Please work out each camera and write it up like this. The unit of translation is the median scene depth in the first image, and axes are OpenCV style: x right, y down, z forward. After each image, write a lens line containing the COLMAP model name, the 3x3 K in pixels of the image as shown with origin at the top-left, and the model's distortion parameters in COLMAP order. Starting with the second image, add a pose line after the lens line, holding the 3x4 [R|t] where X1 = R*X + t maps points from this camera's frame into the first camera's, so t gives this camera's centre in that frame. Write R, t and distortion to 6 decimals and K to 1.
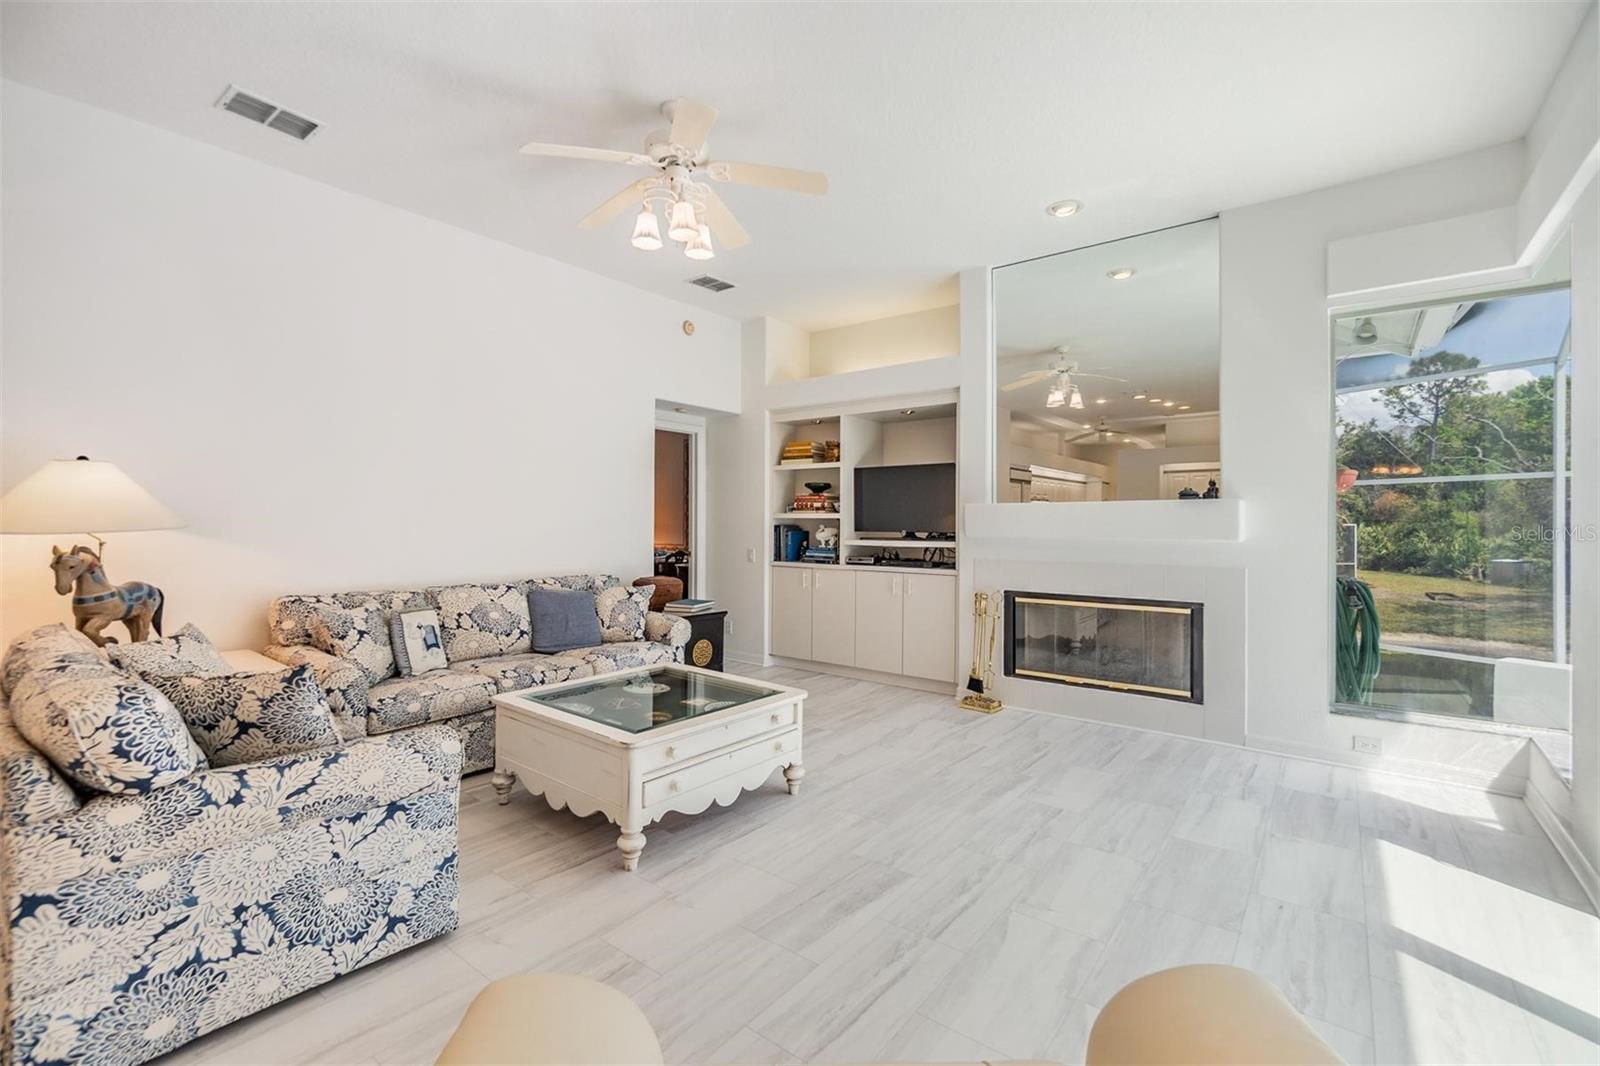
lens RADIAL K [[696.8, 0, 800.0], [0, 696.8, 533.0], [0, 0, 1]] dist [0.000338, 0.000107]
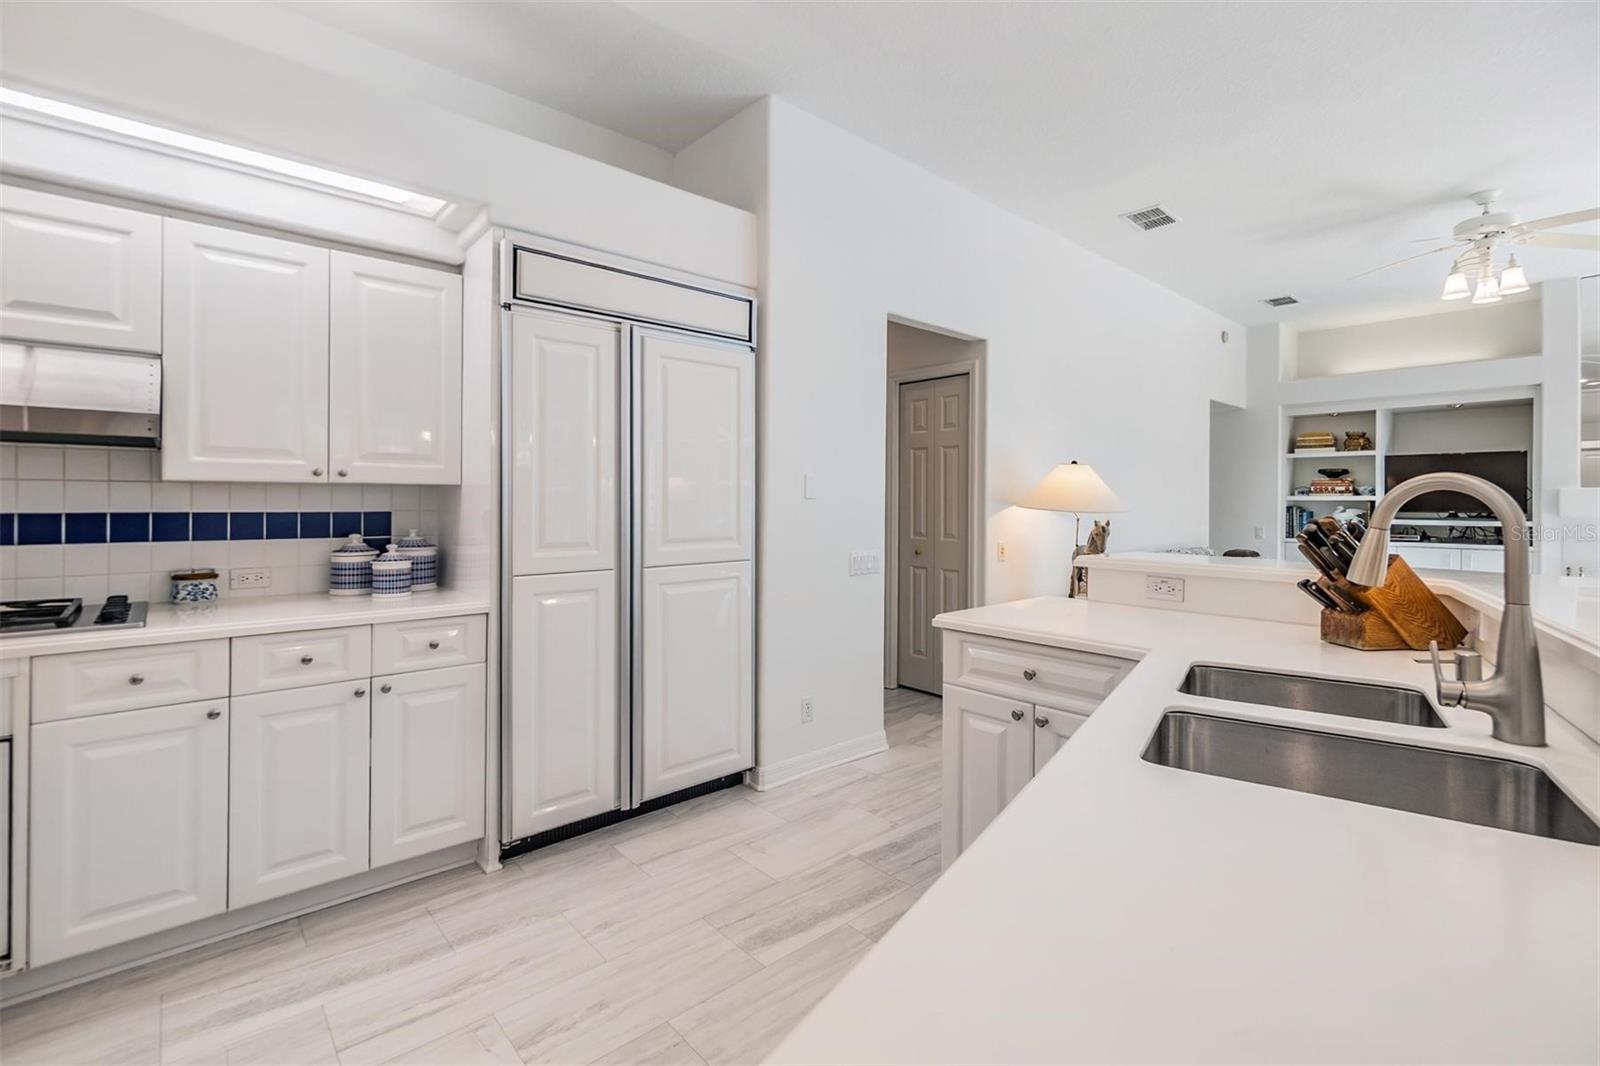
lens RADIAL K [[709.1, 0, 791.9], [0, 709.1, 519.3], [0, 0, 1]] dist [0.000524, 0.000477]
pose [[0.983647, 0.005352, -0.180028, -0.657204], [-0.003448, 0.999935, 0.010885, 0.000486], [0.180075, -0.010087, 0.983601, -0.303716]]
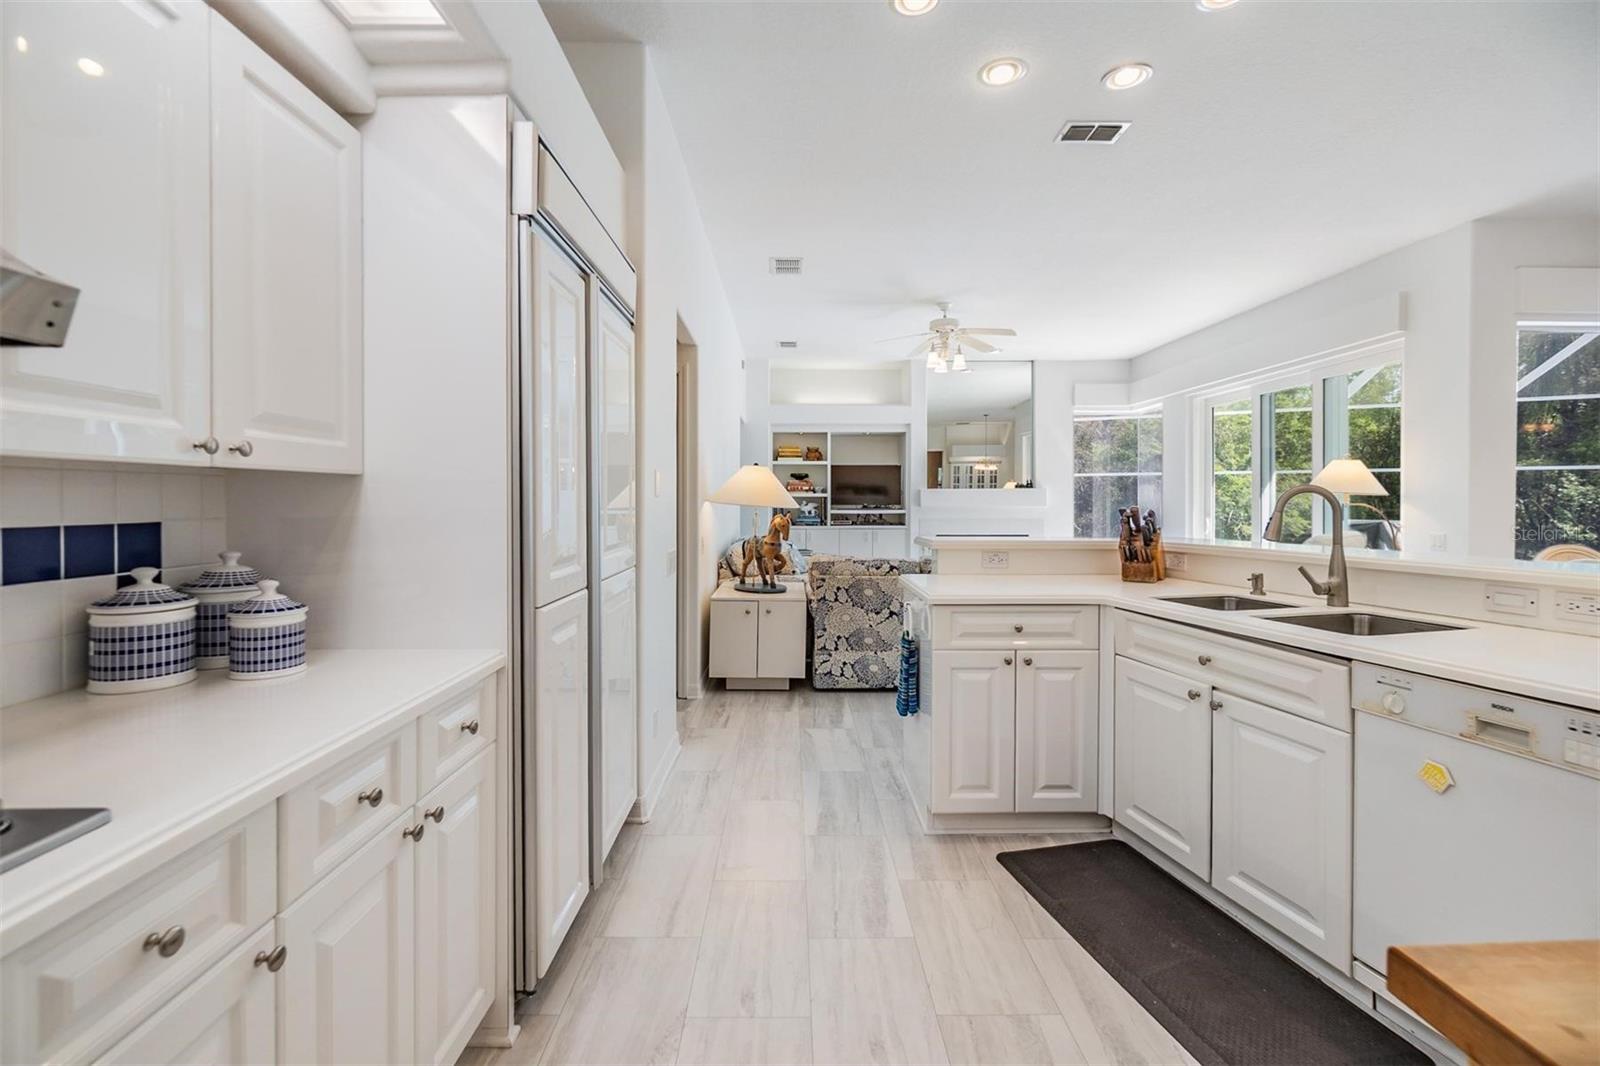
lens RADIAL K [[700.7, 0, 796.9], [0, 700.7, 523.3], [0, 0, 1]] dist [0.001172, 0.000068]
pose [[0.788885, -0.024119, 0.614068, -0.966128], [0.010585, 0.999615, 0.025664, -0.001978], [-0.614450, -0.013746, 0.788836, -0.222473]]
